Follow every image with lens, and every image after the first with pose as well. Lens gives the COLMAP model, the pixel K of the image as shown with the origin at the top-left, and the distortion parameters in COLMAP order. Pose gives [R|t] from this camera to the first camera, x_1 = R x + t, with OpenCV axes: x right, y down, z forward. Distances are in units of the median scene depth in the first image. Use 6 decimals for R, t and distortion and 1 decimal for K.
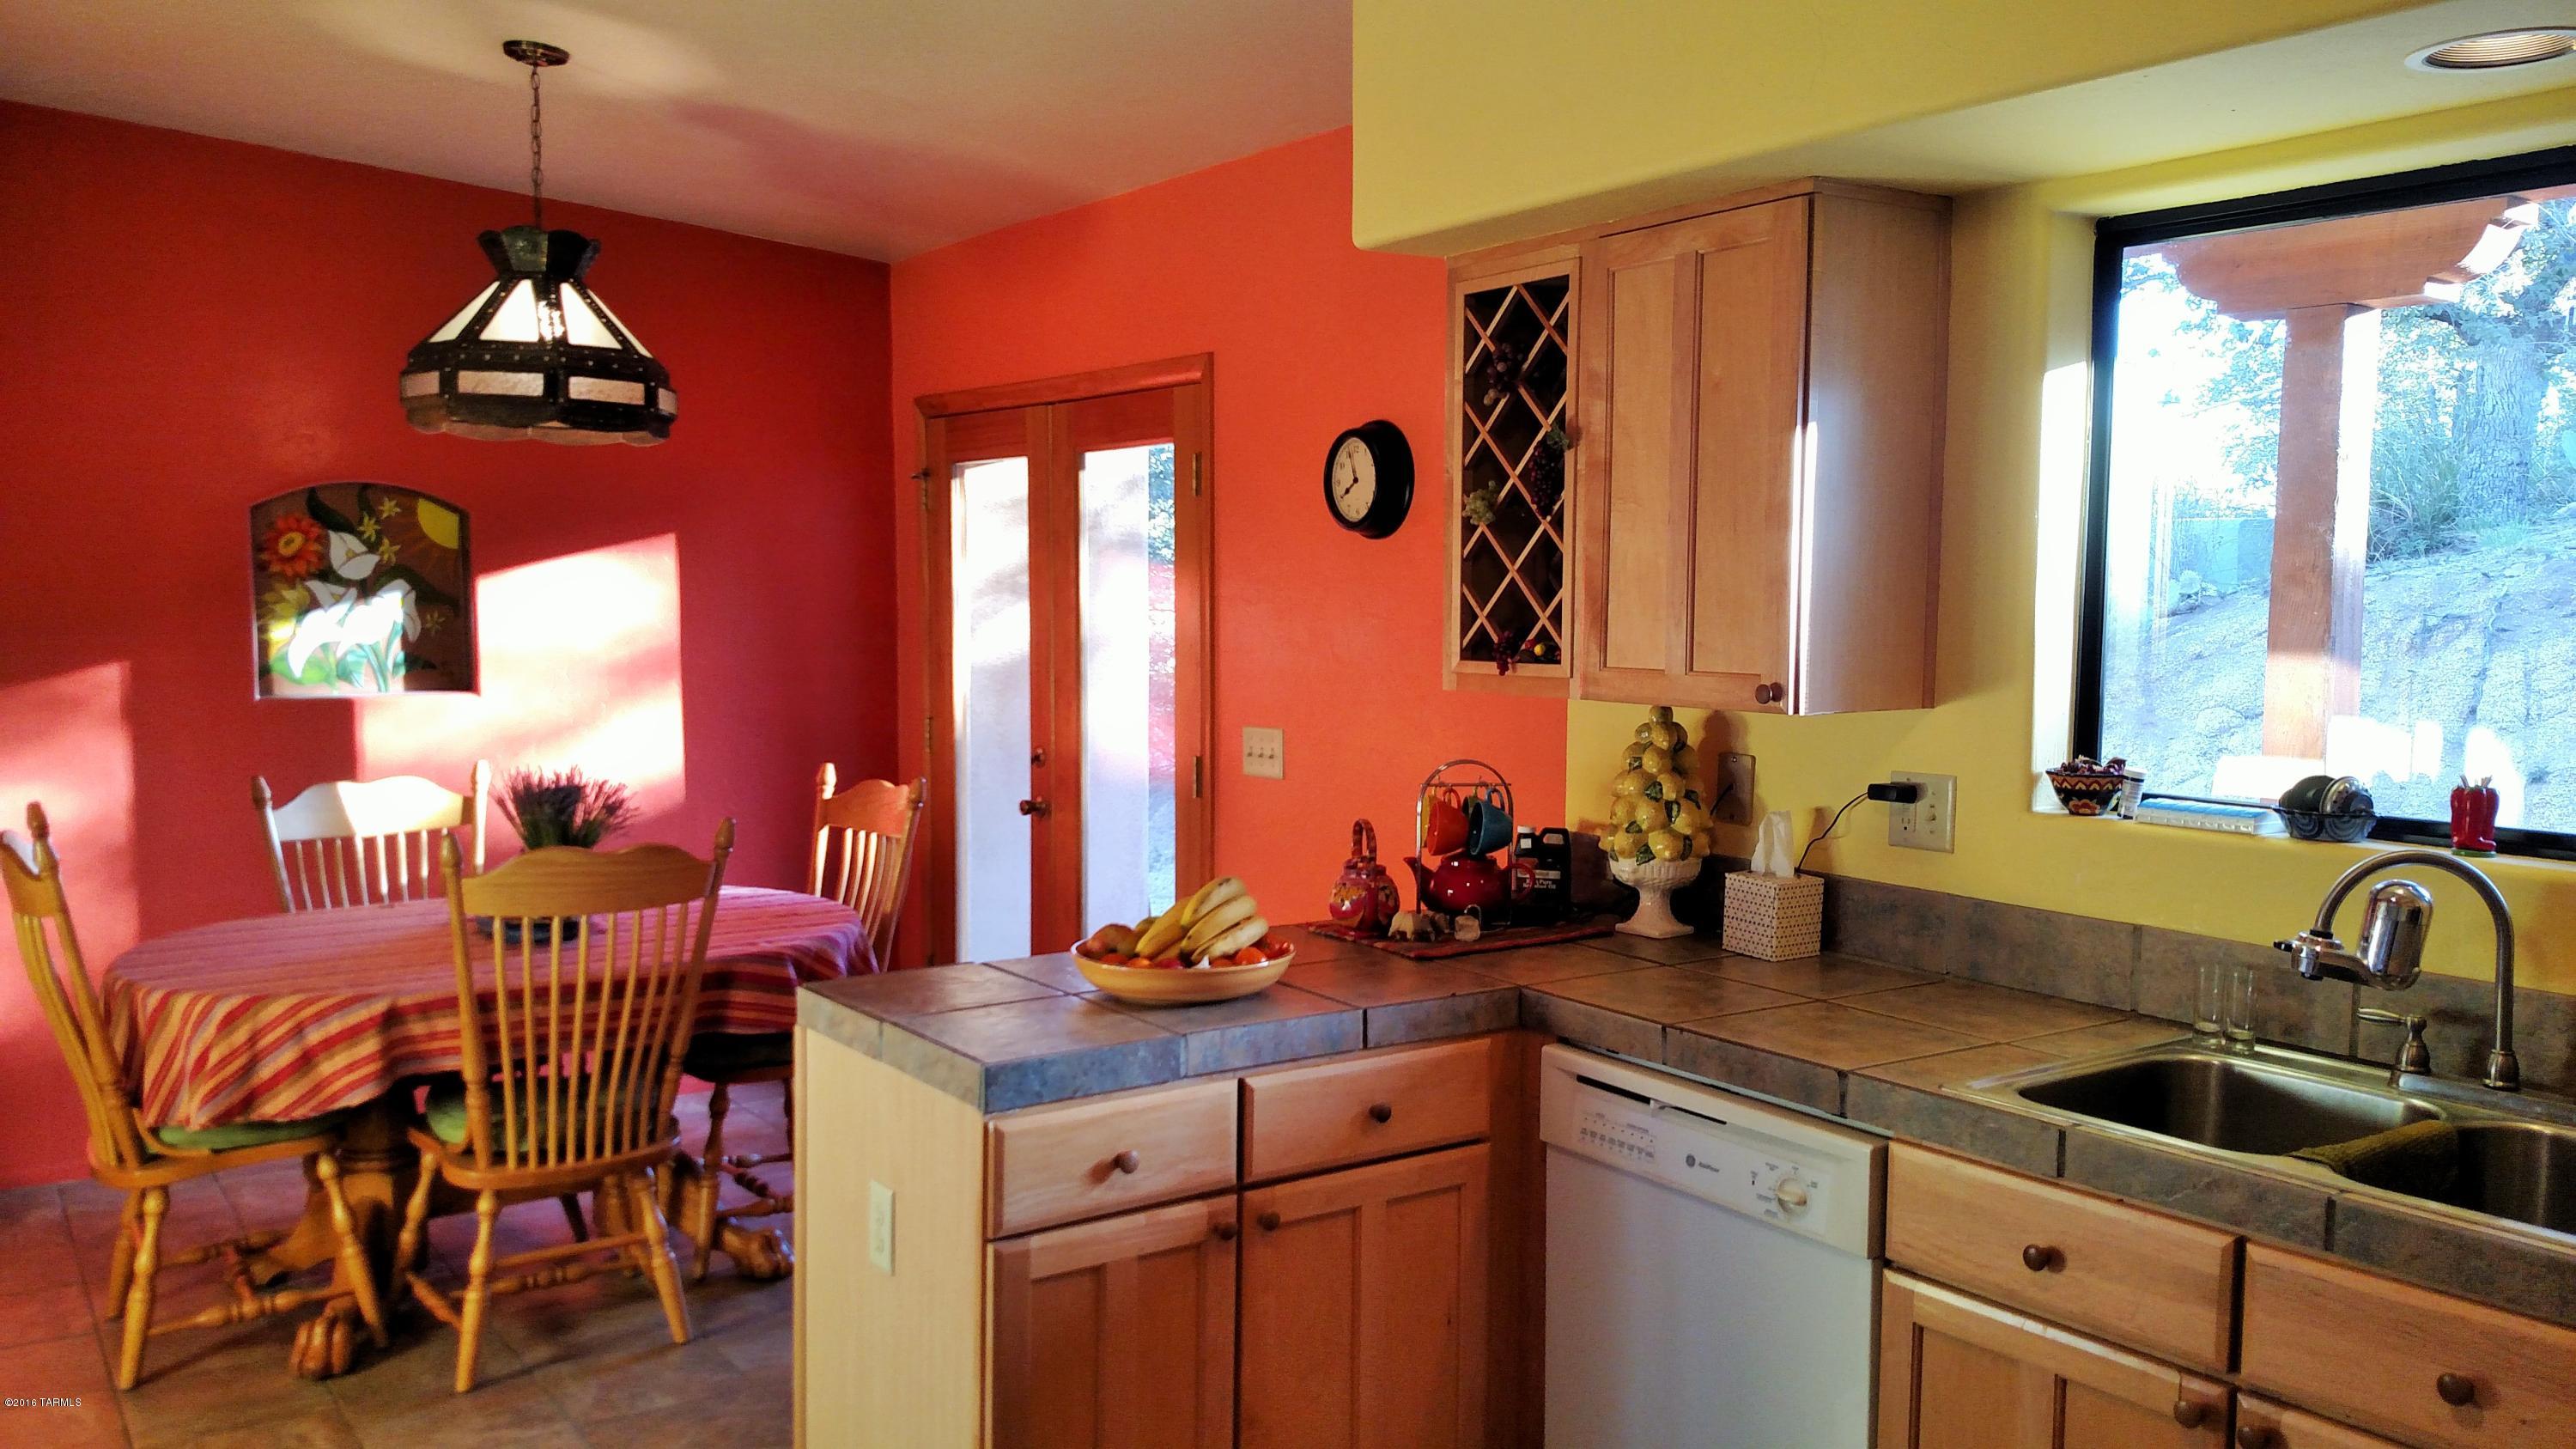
lens RADIAL K [[1993.2, 0, 1283.7], [0, 1993.2, 718.1], [0, 0, 1]] dist [0.212276, -0.422507]
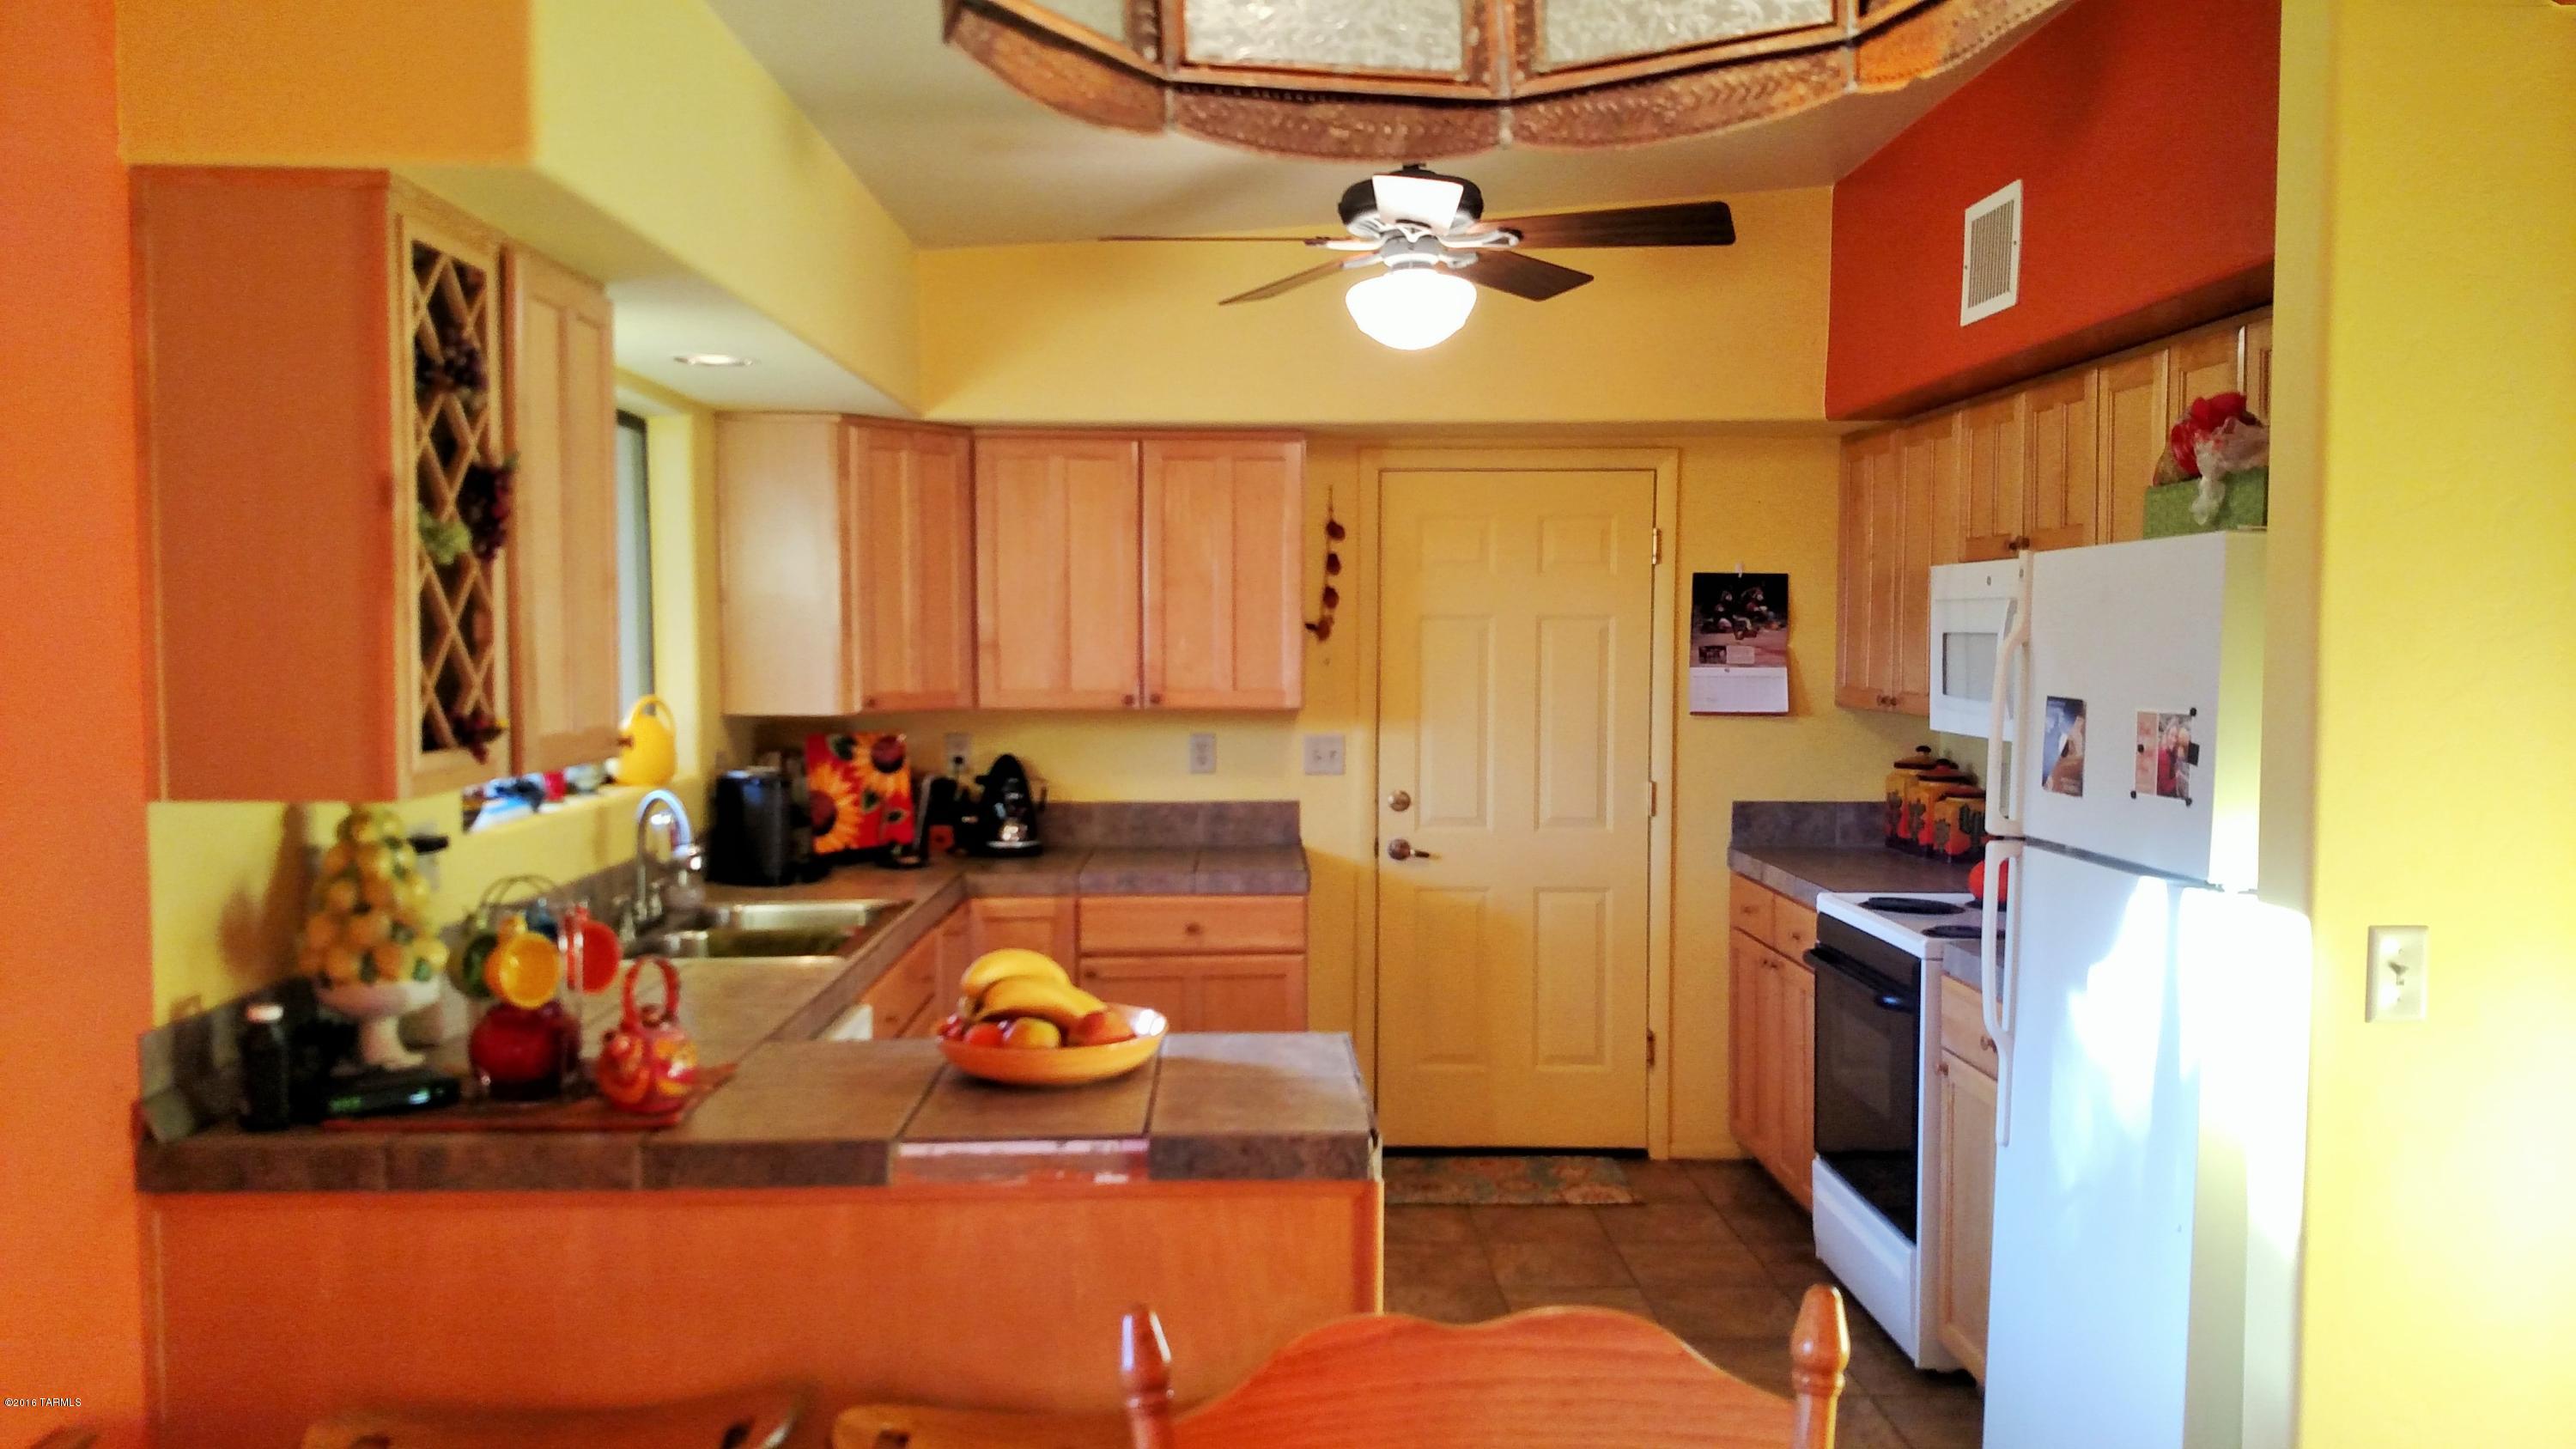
lens RADIAL K [[1993.2, 0, 1283.7], [0, 1993.2, 718.1], [0, 0, 1]] dist [0.212276, -0.422507]
pose [[-0.842853, -0.026637, 0.537485, -0.575923], [0.032951, 0.994346, 0.100949, -0.110859], [-0.537134, 0.102796, -0.837209, 1.526517]]
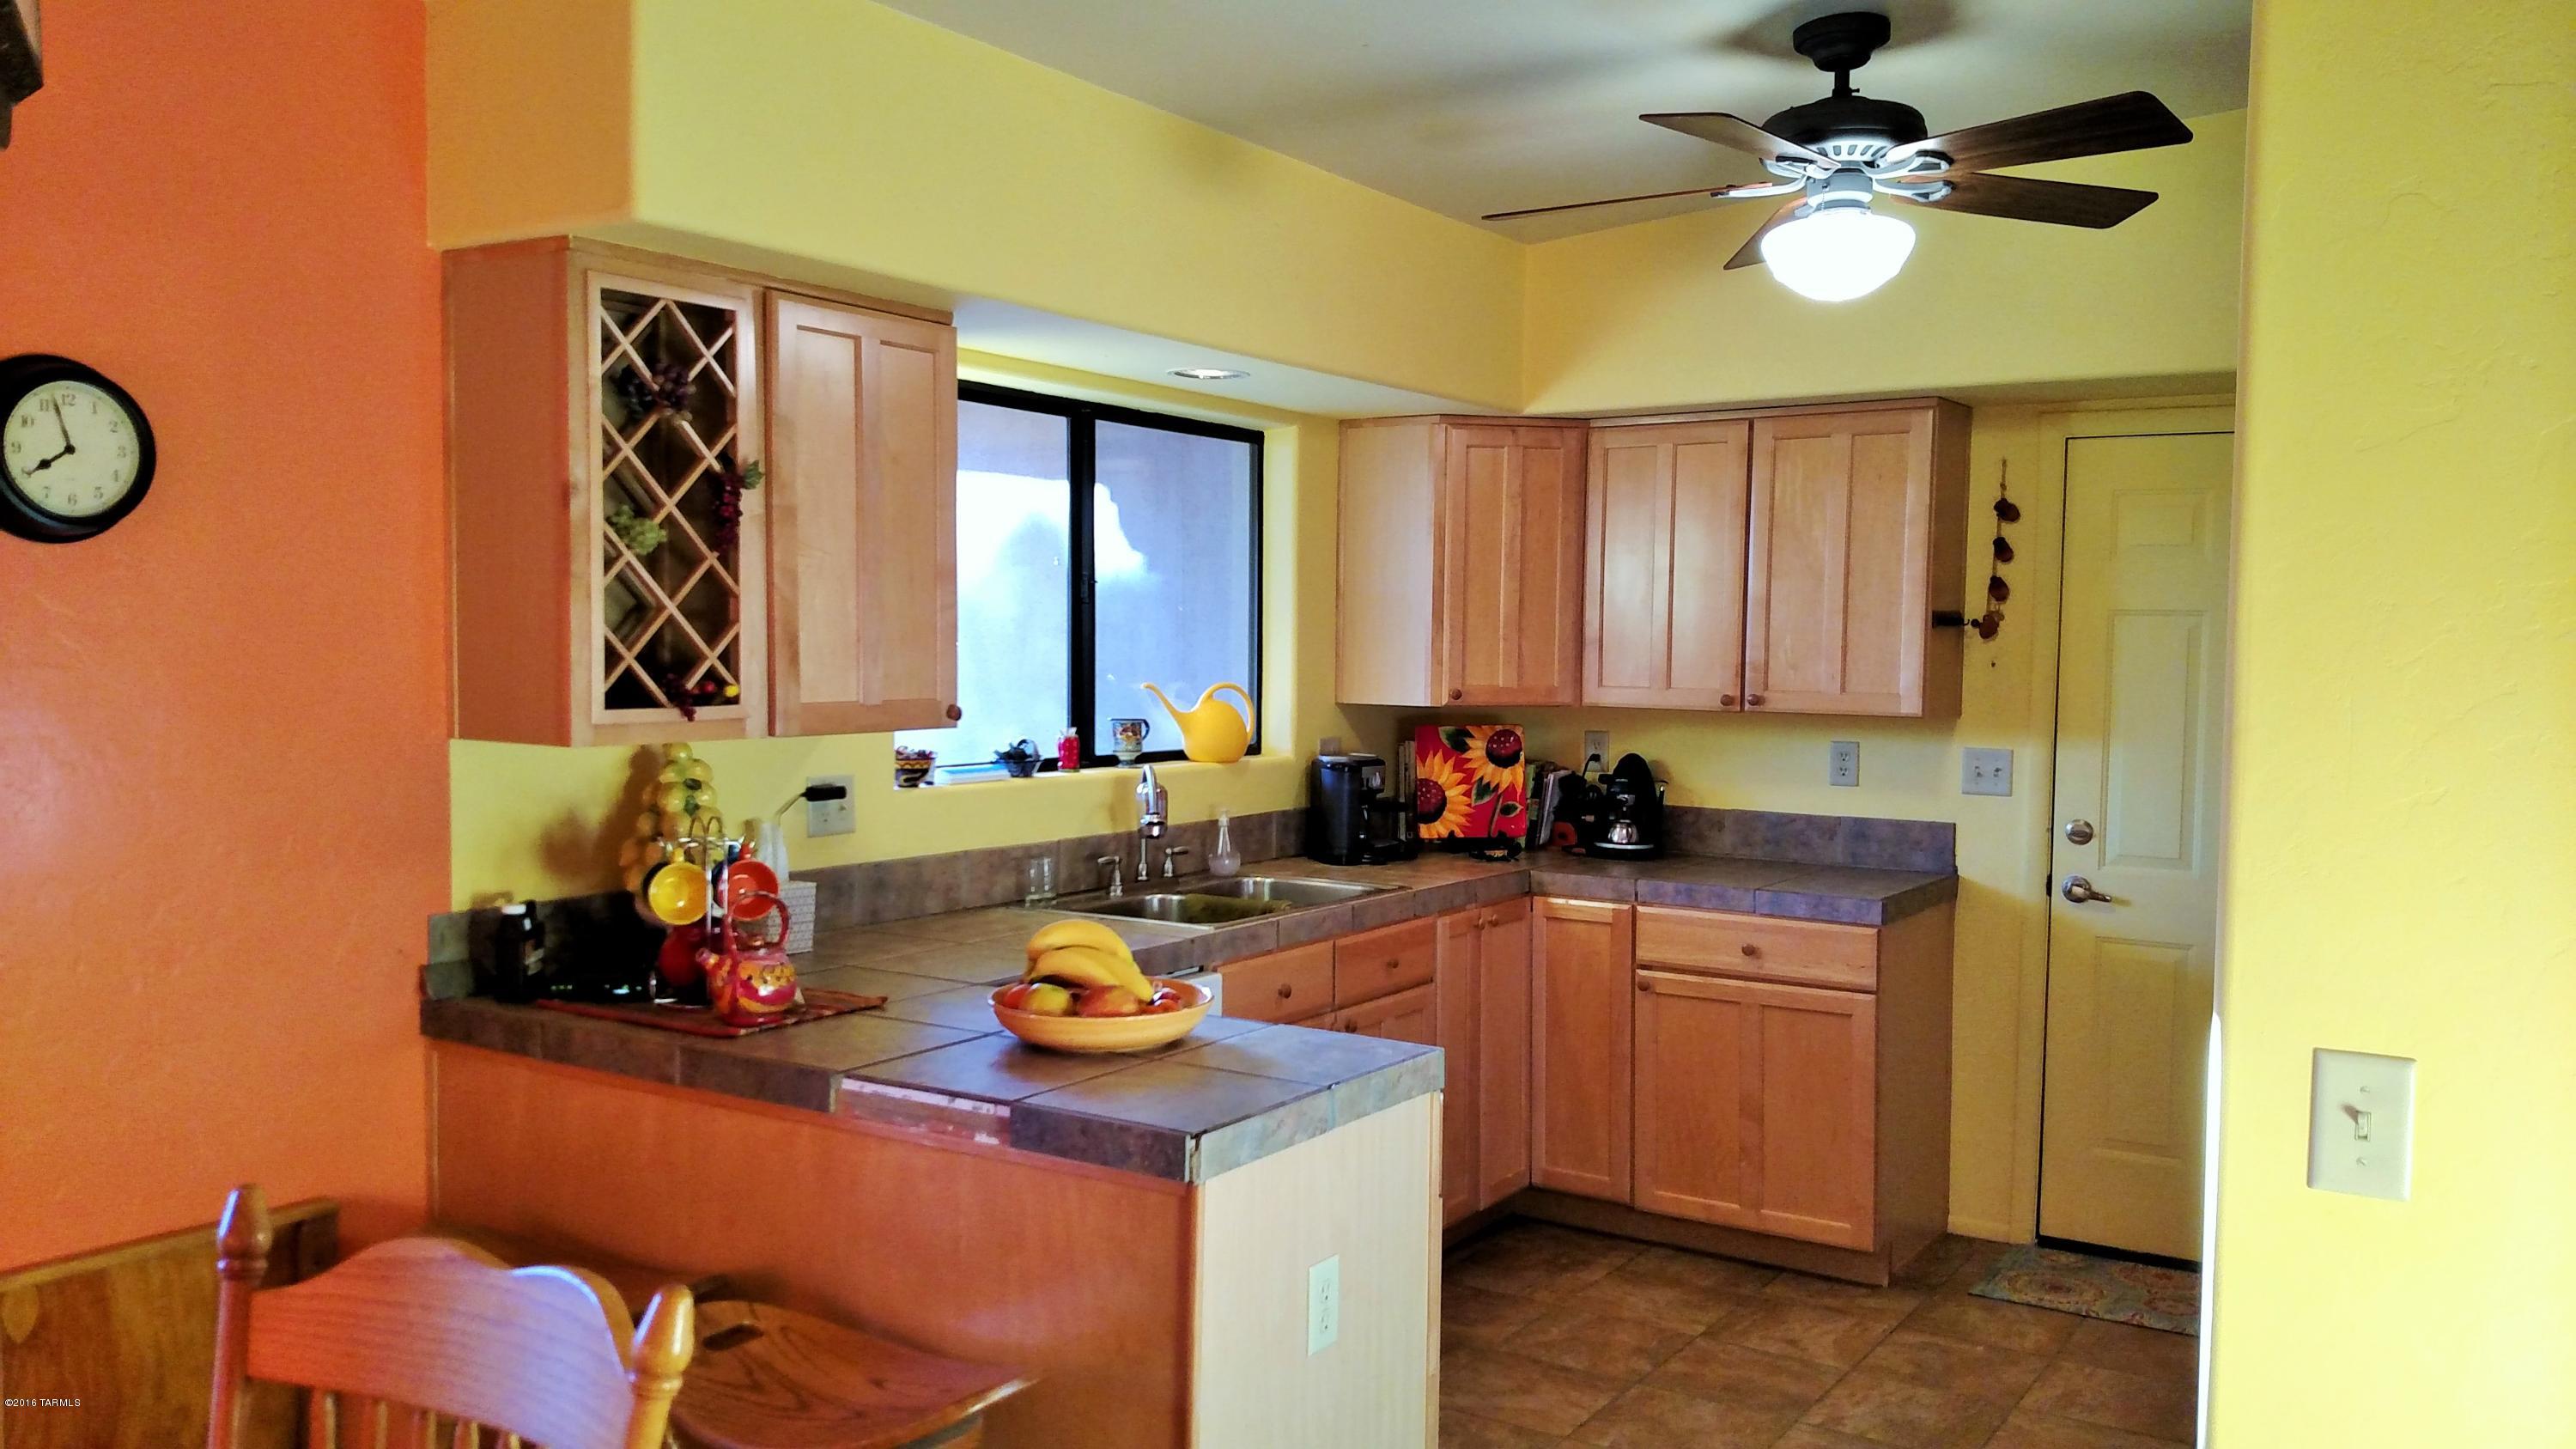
lens RADIAL K [[1993.2, 0, 1283.7], [0, 1993.2, 718.1], [0, 0, 1]] dist [0.212276, -0.422507]
pose [[-0.382806, -0.046883, 0.922638, -0.877091], [0.049014, 0.996274, 0.070961, -0.077540], [-0.922528, 0.072386, -0.379082, 1.124796]]
